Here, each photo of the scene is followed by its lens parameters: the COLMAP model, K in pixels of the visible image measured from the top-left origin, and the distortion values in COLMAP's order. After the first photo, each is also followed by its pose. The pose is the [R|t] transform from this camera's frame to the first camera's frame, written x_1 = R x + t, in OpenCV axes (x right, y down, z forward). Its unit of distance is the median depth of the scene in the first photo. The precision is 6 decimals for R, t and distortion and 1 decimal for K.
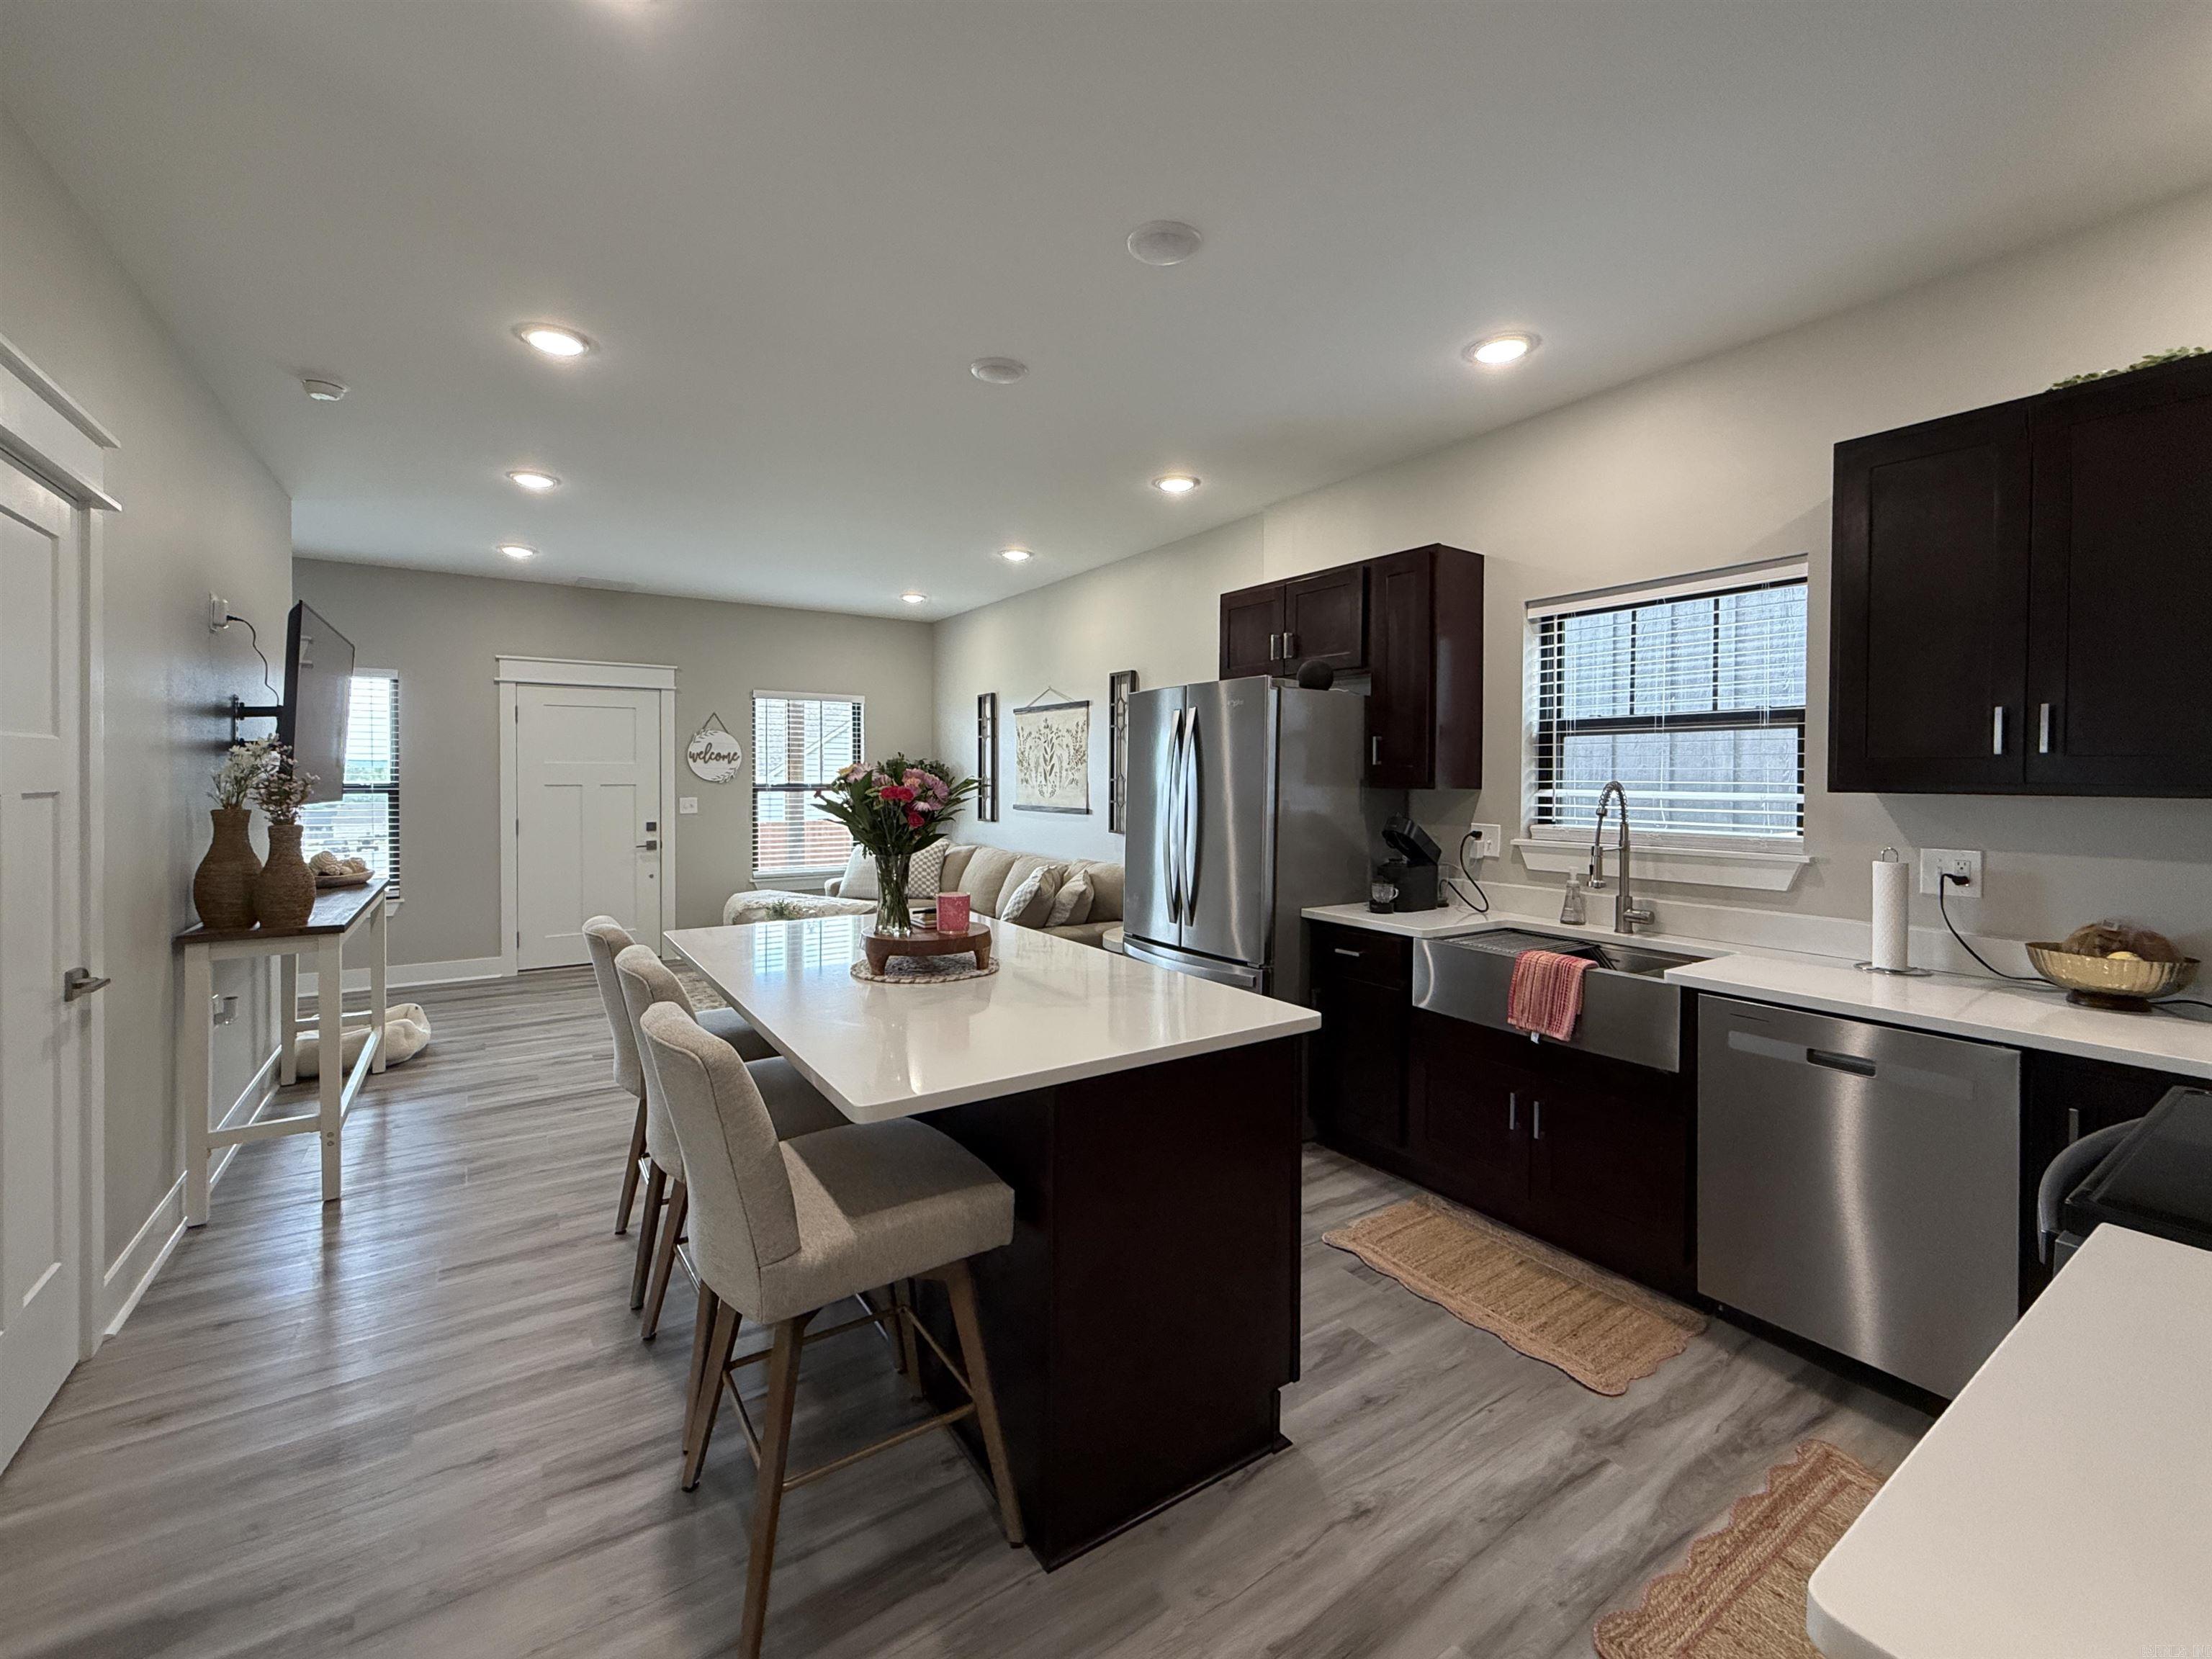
lens RADIAL K [[922.8, 0, 1109.0], [0, 922.8, 787.5], [0, 0, 1]] dist [-0.002134, 0.000298]
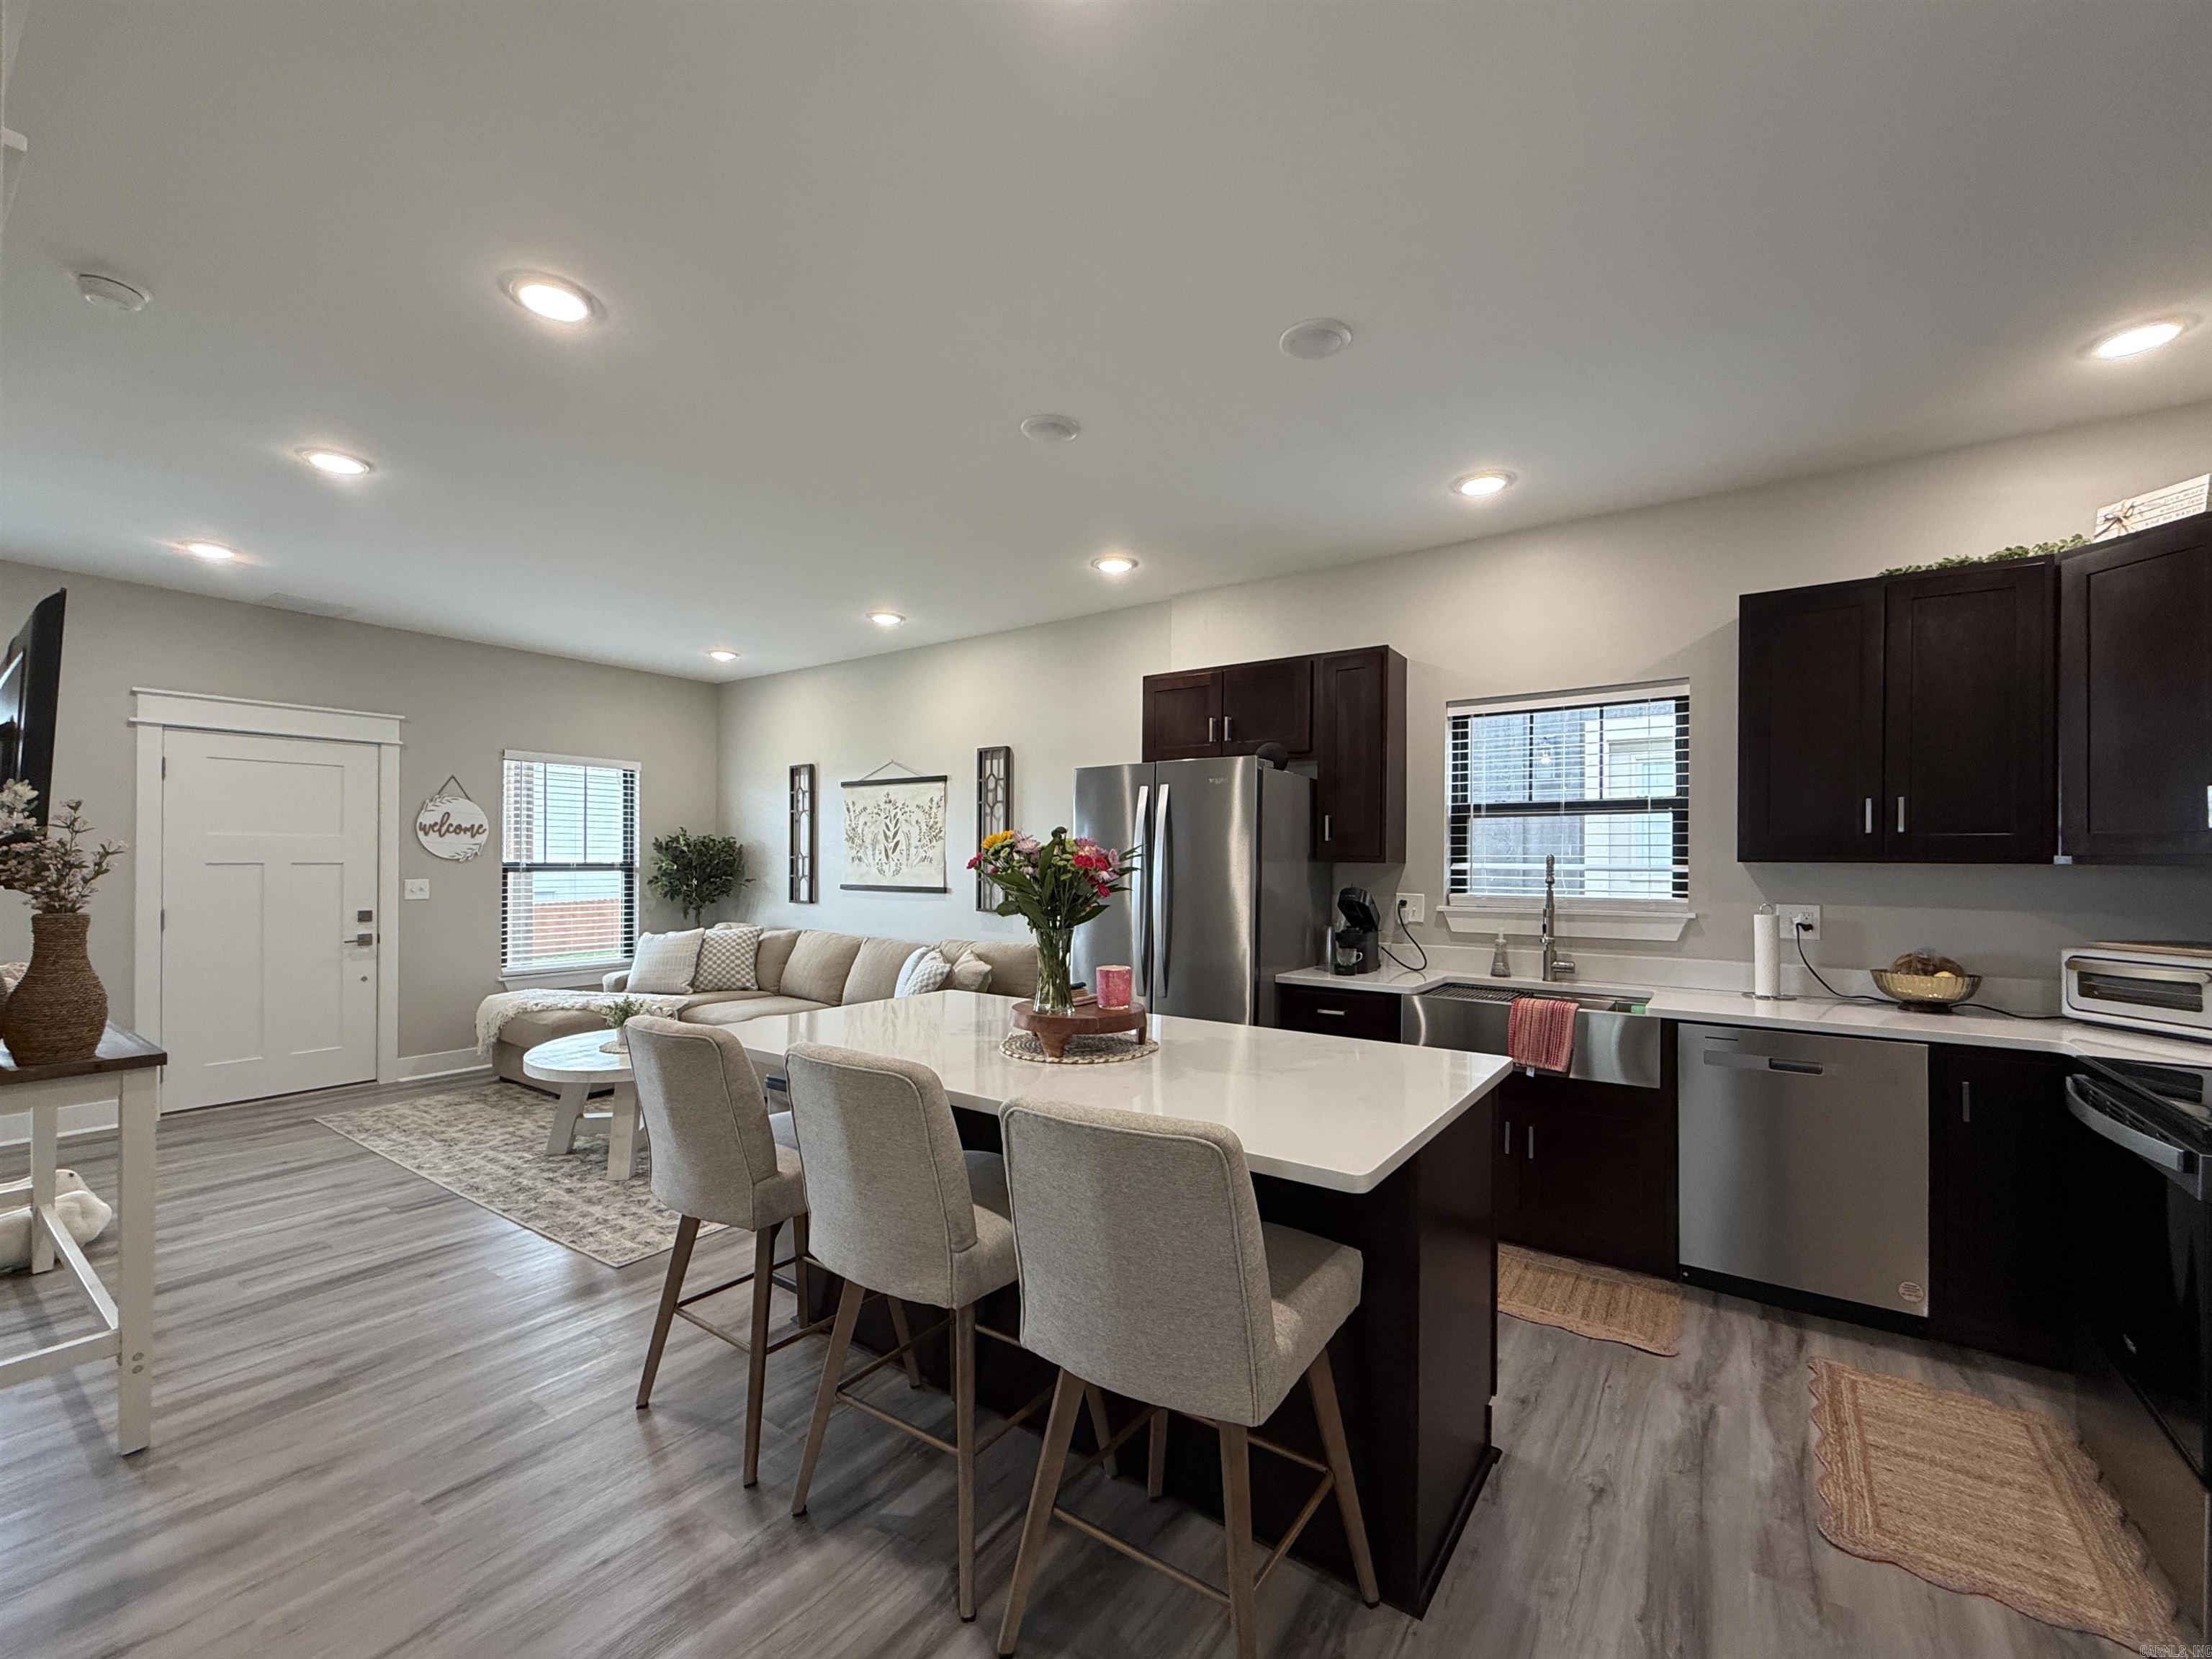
lens RADIAL K [[922.8, 0, 1112.8], [0, 922.8, 854.3], [0, 0, 1]] dist [-0.002134, 0.000298]
pose [[0.935097, 0.002485, 0.354383, -0.347534], [0.003447, 0.999864, -0.016109, 0.008227], [-0.354375, 0.016285, 0.934962, 0.068421]]
